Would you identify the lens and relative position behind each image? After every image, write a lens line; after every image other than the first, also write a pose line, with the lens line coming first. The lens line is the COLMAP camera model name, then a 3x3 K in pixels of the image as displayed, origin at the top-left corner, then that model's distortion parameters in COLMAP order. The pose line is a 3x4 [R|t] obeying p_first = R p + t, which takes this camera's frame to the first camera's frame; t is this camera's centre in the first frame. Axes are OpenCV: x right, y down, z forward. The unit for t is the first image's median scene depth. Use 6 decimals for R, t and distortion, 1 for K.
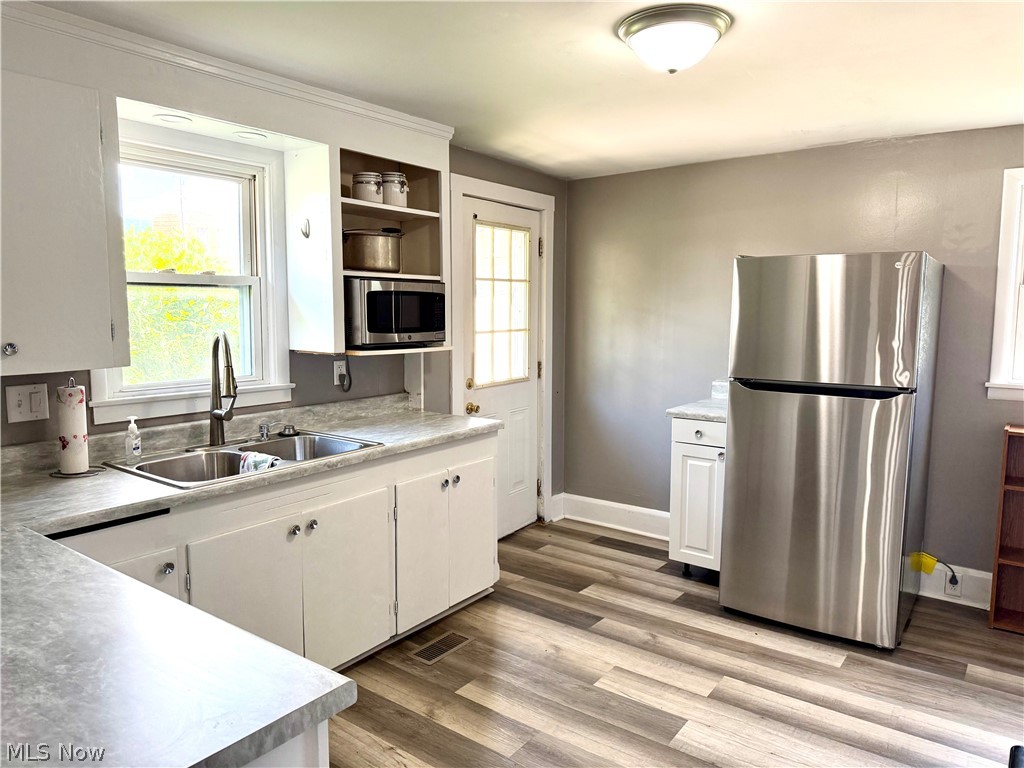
lens RADIAL K [[723.2, 0, 510.4], [0, 723.2, 381.8], [0, 0, 1]] dist [0.073428, -0.099673]
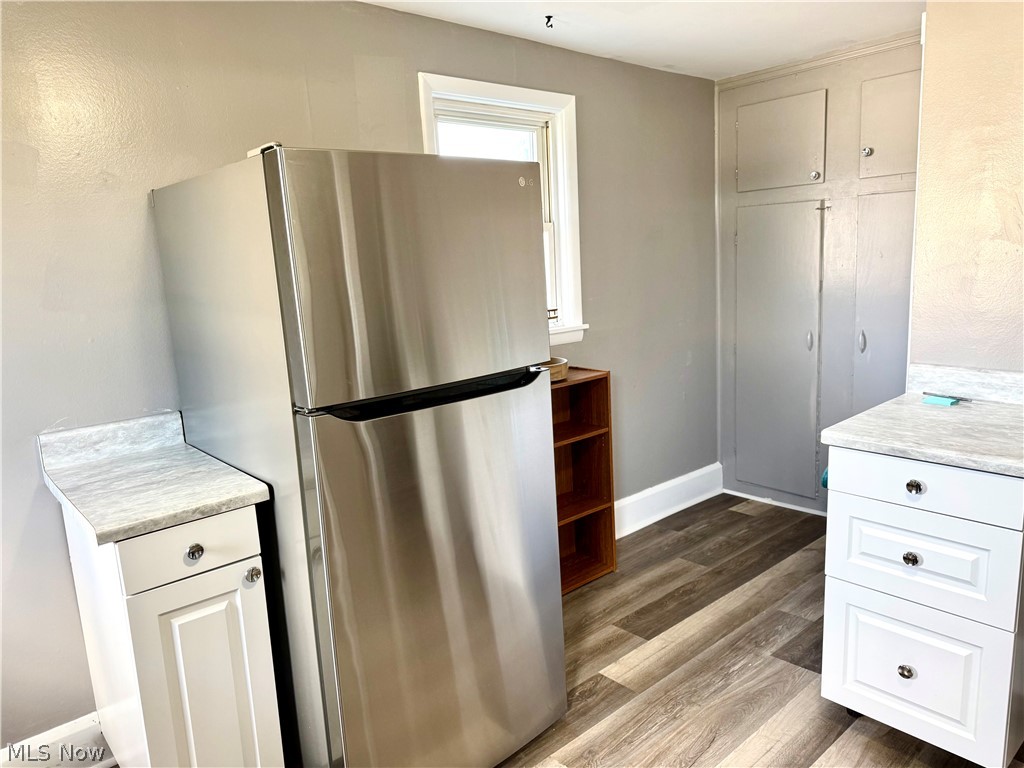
lens RADIAL K [[721.0, 0, 515.5], [0, 721.0, 385.8], [0, 0, 1]] dist [0.078291, -0.106507]
pose [[0.209953, -0.194988, 0.958071, -0.123932], [0.153712, 0.974308, 0.164609, -0.082350], [-0.965553, 0.112707, 0.234531, 0.813359]]
